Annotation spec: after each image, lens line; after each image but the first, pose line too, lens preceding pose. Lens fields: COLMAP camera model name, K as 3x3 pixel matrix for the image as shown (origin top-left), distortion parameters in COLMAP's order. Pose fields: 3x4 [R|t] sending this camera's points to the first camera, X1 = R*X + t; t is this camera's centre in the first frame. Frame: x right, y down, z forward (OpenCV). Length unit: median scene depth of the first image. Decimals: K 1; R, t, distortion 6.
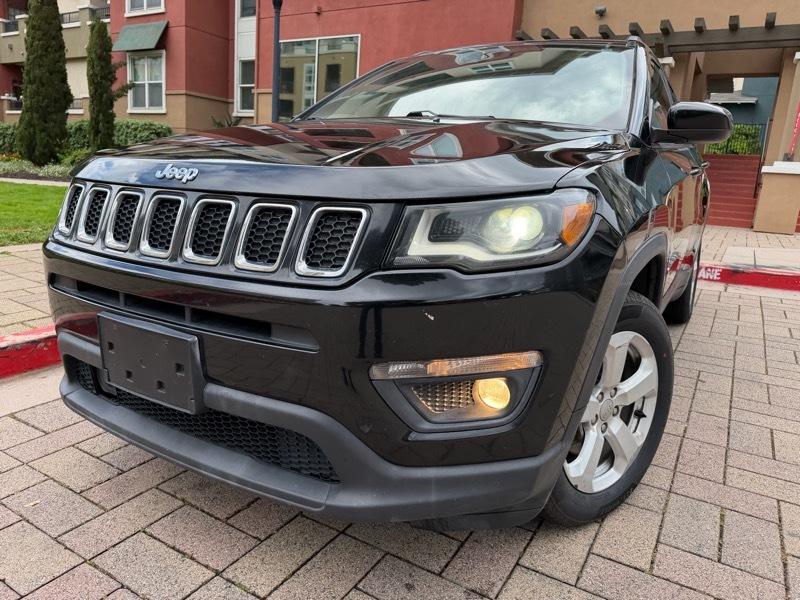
lens RADIAL K [[564.2, 0, 404.6], [0, 564.2, 299.3], [0, 0, 1]] dist [-0.000776, -0.003887]
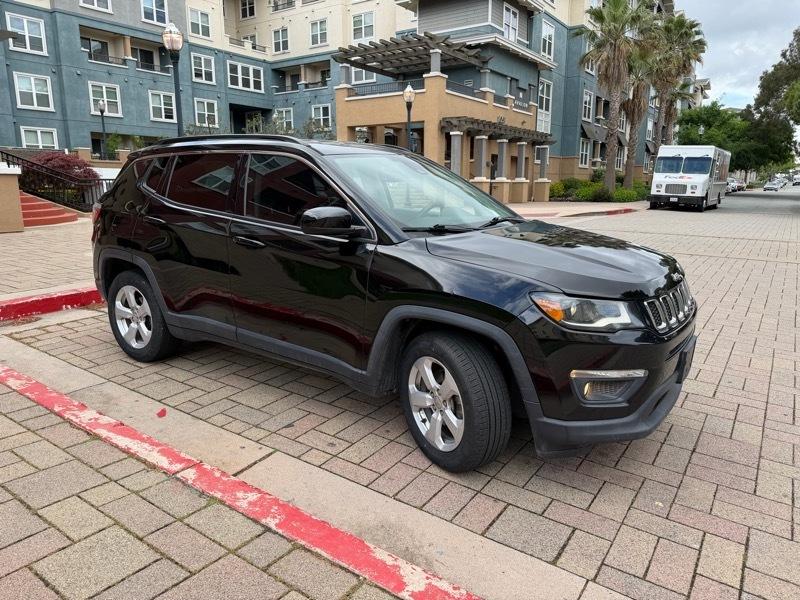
lens RADIAL K [[554.0, 0, 401.9], [0, 554.0, 300.8], [0, 0, 1]] dist [0.034832, -0.042264]
pose [[0.064485, -0.269059, 0.960962, -0.266166], [0.207503, 0.945534, 0.250815, -0.092545], [-0.976107, 0.183229, 0.116803, 0.183825]]
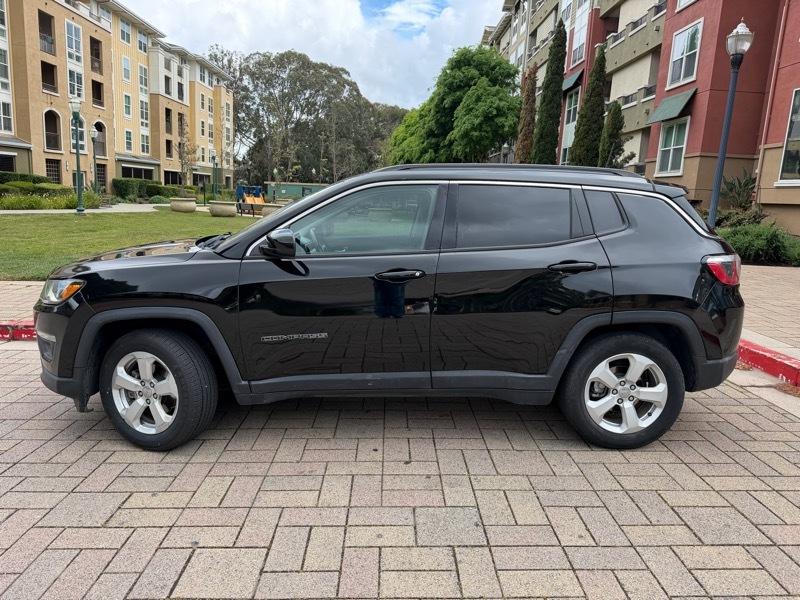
lens RADIAL K [[562.7, 0, 405.4], [0, 562.7, 296.4], [0, 0, 1]] dist [0.050638, -0.070395]
pose [[0.537751, 0.108298, -0.836120, 0.316402], [-0.187536, 0.982236, 0.006610, -0.040213], [0.821982, 0.153248, 0.548507, 0.078359]]
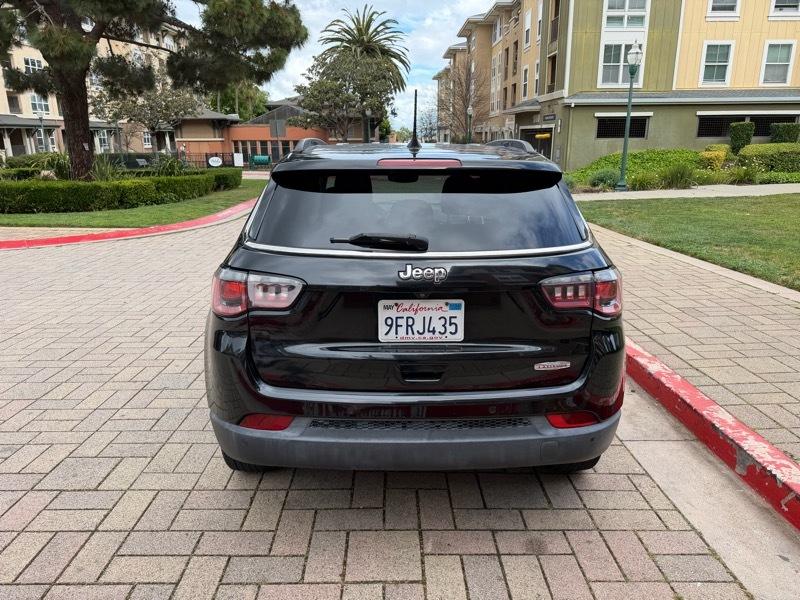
lens RADIAL K [[570.6, 0, 400.0], [0, 570.6, 300.0], [0, 0, 1]] dist [0.003193, -0.004672]
pose [[-0.850474, 0.084125, -0.519246, 0.219989], [-0.156667, 0.901819, 0.402713, -0.153493], [0.502144, 0.423846, -0.753794, 0.501432]]
